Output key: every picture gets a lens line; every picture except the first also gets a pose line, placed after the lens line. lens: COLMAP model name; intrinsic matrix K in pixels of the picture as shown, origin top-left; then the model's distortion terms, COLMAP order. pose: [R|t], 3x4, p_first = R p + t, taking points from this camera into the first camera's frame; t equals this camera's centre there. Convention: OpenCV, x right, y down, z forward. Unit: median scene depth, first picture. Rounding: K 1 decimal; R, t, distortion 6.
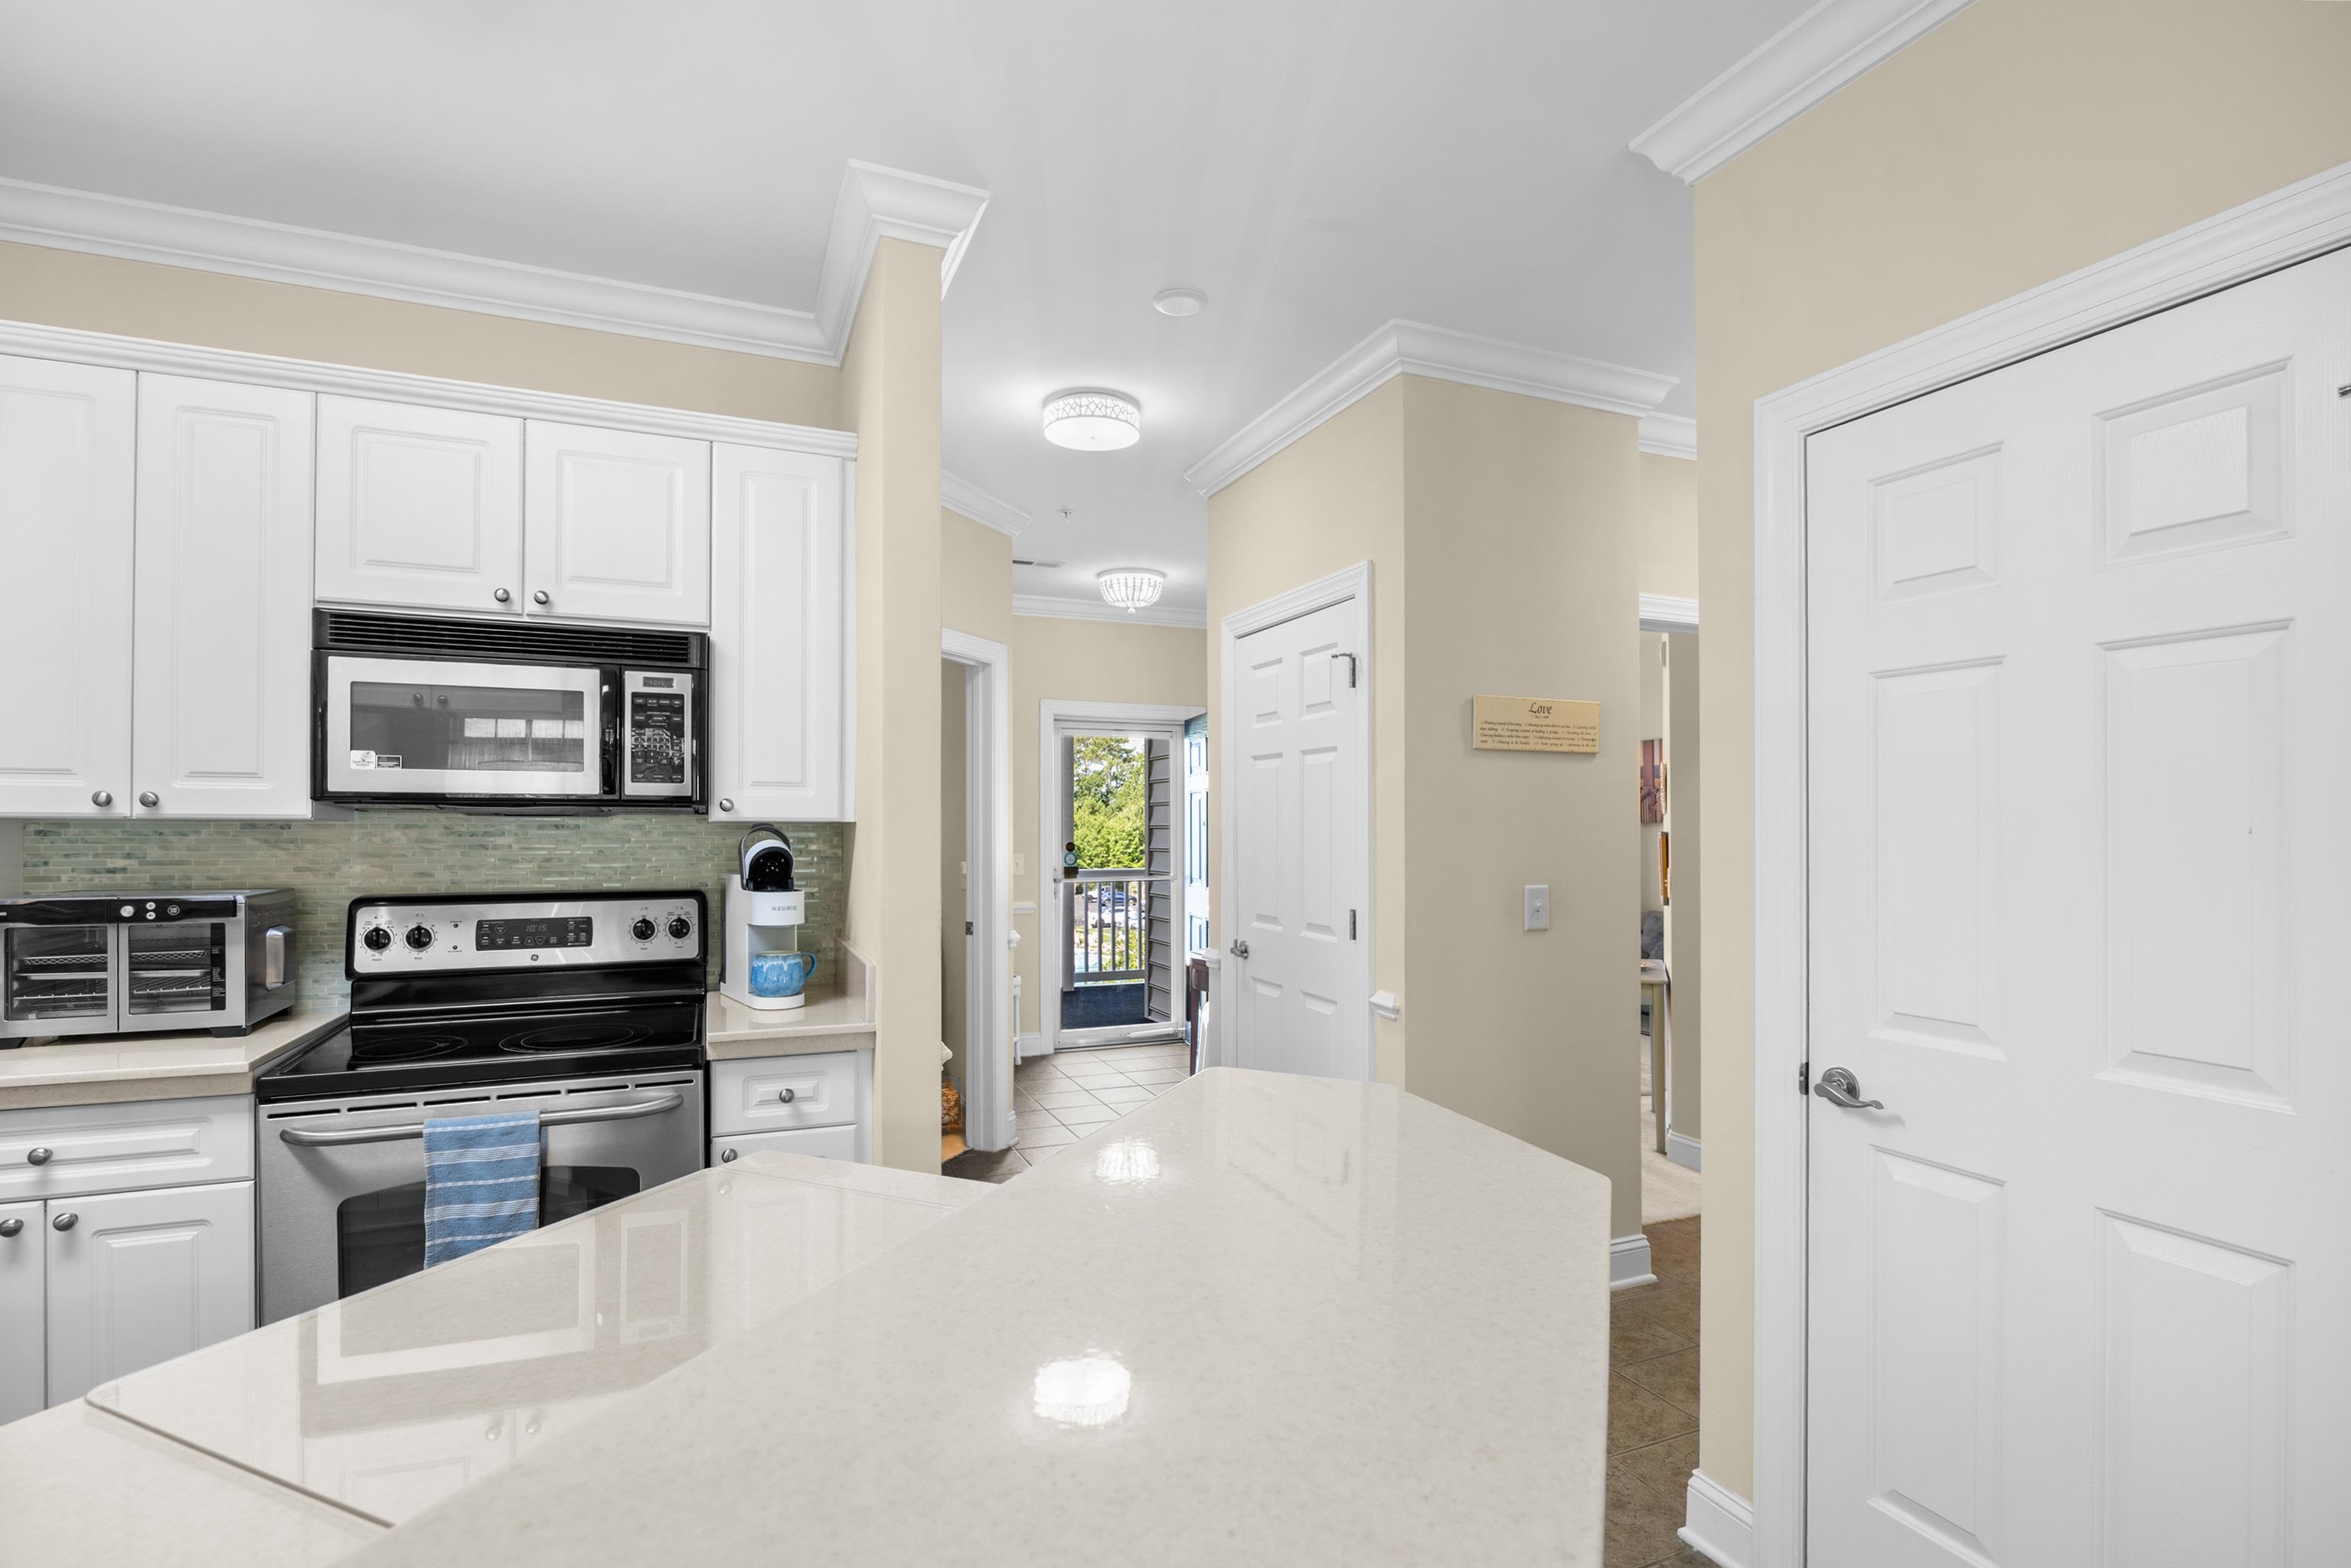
lens RADIAL K [[1093.1, 0, 1171.8], [0, 1093.1, 824.8], [0, 0, 1]] dist [-0.014436, 0.000153]
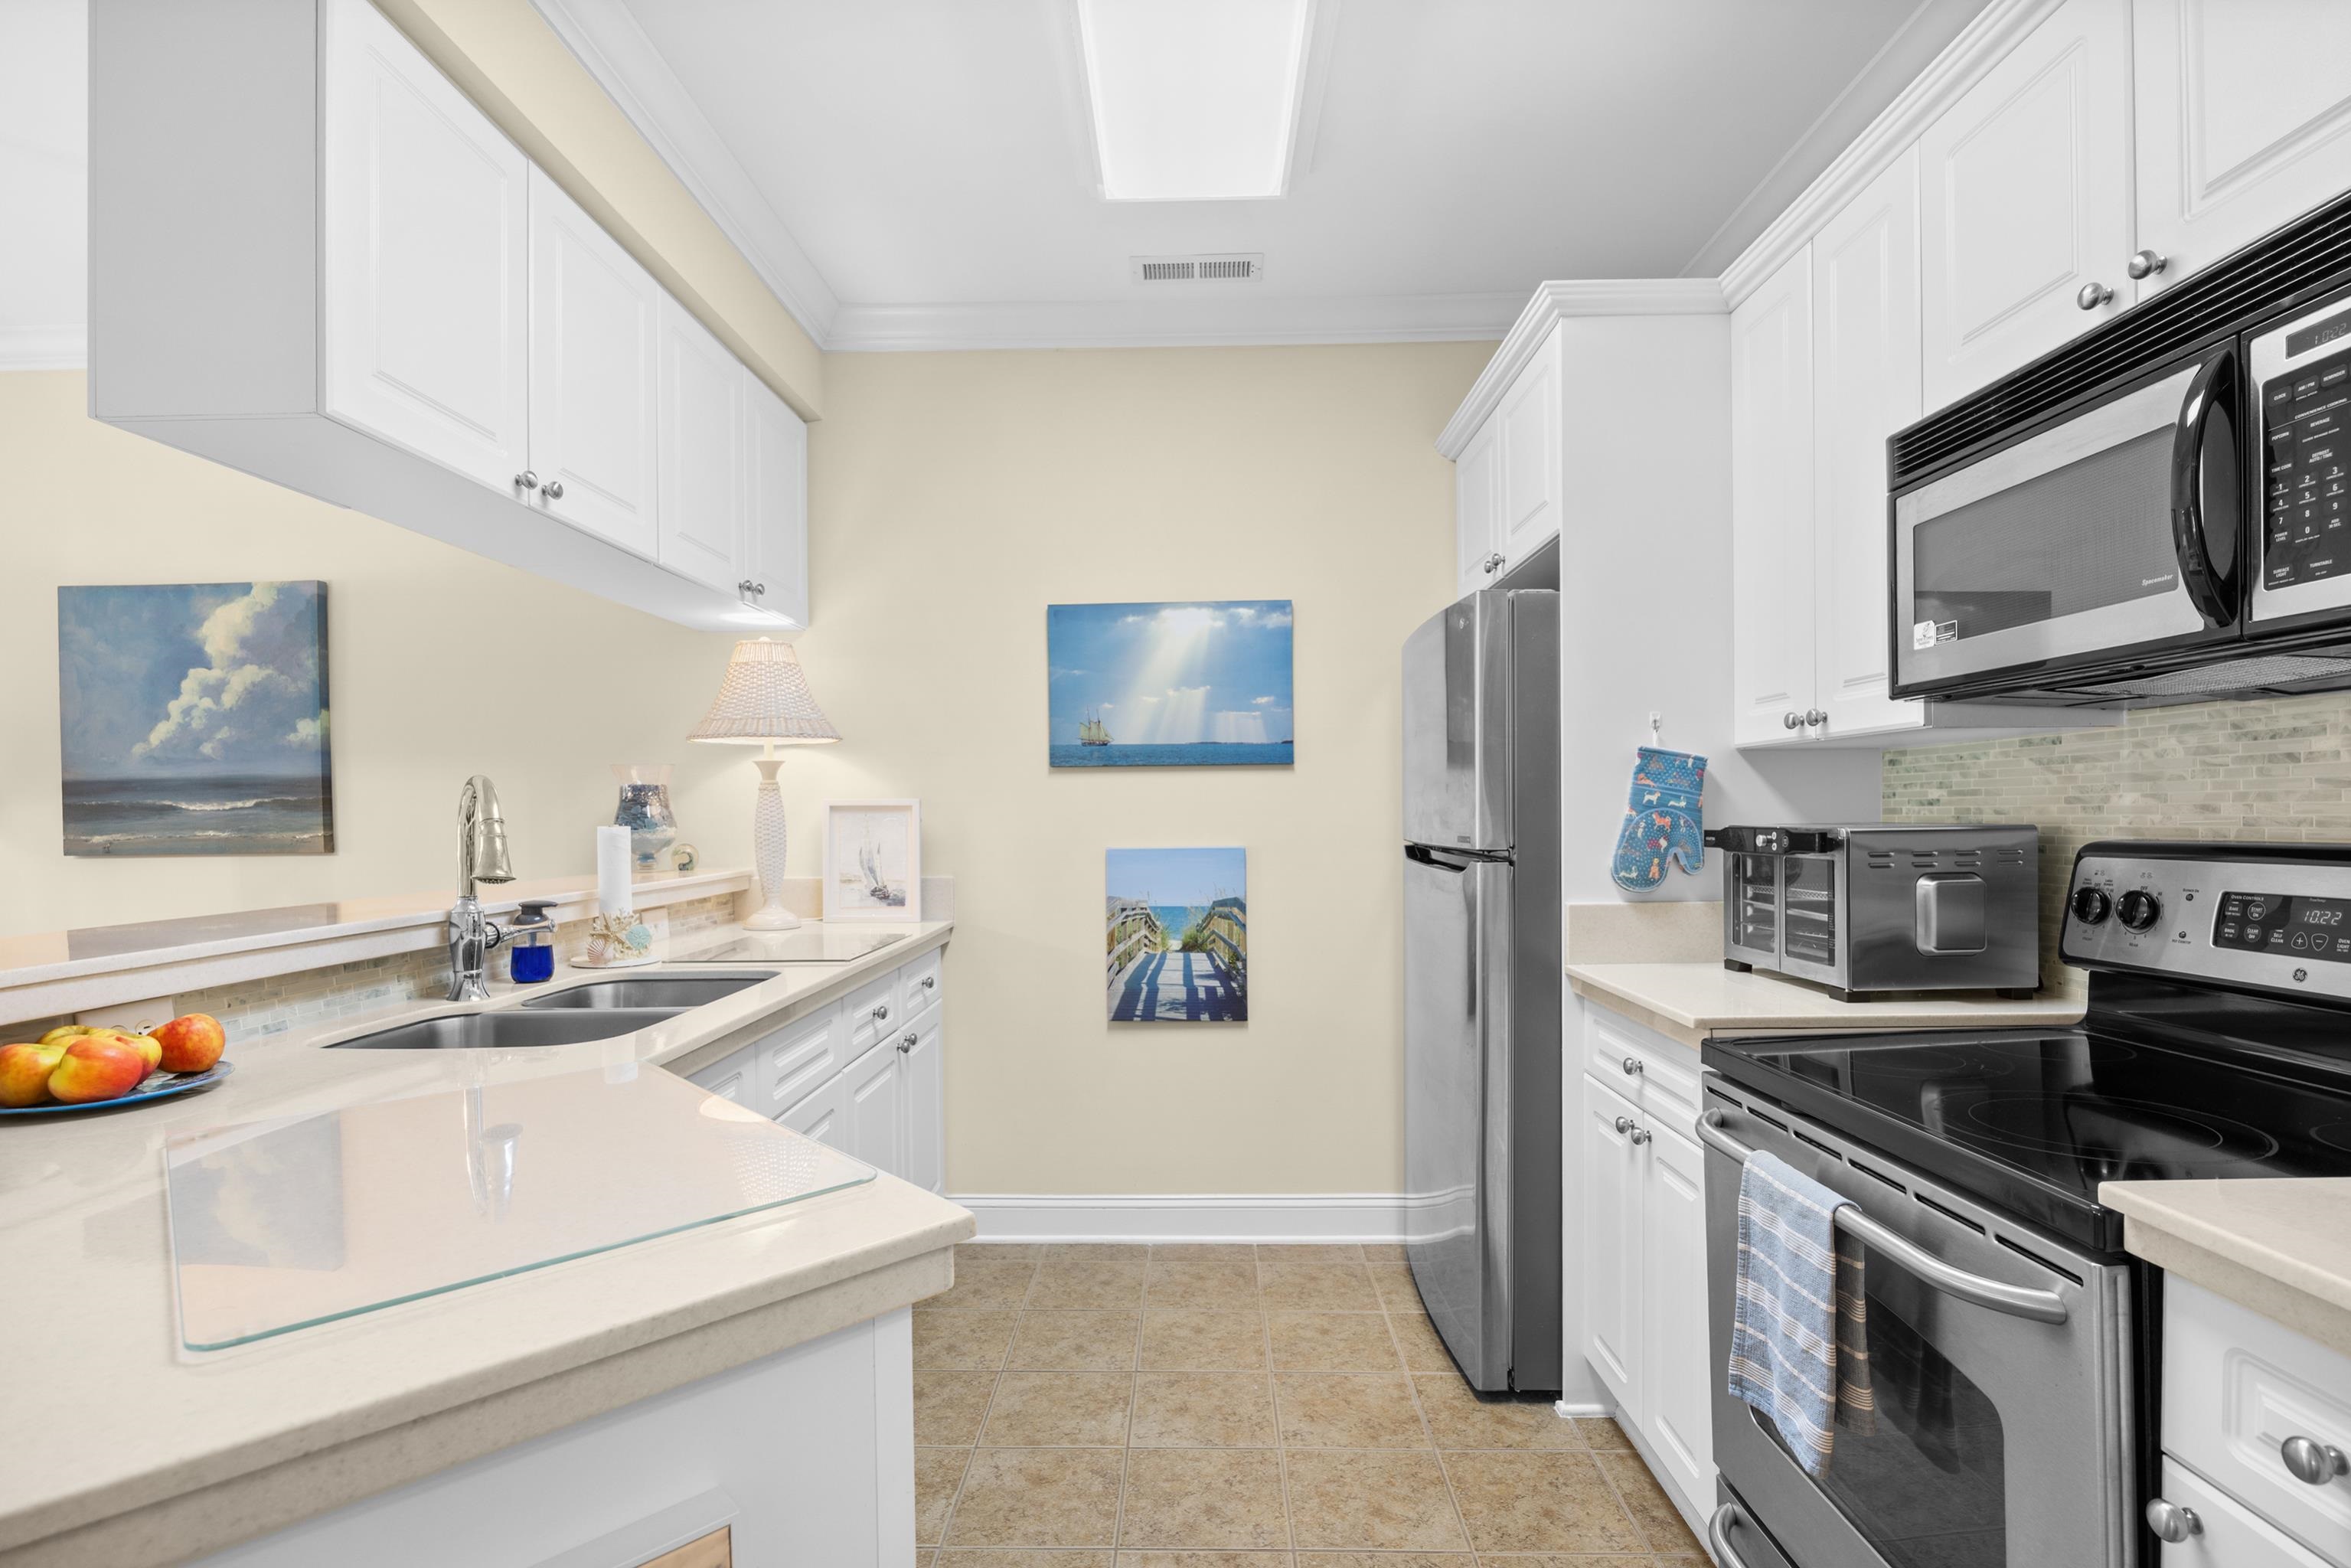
lens RADIAL K [[1103.3, 0, 1171.0], [0, 1103.3, 831.9], [0, 0, 1]] dist [-0.014394, 0.000166]
pose [[-0.405708, 0.016329, -0.913857, 0.079981], [0.015684, 0.999818, 0.010902, 0.045602], [0.913868, -0.009909, -0.405890, 0.770102]]
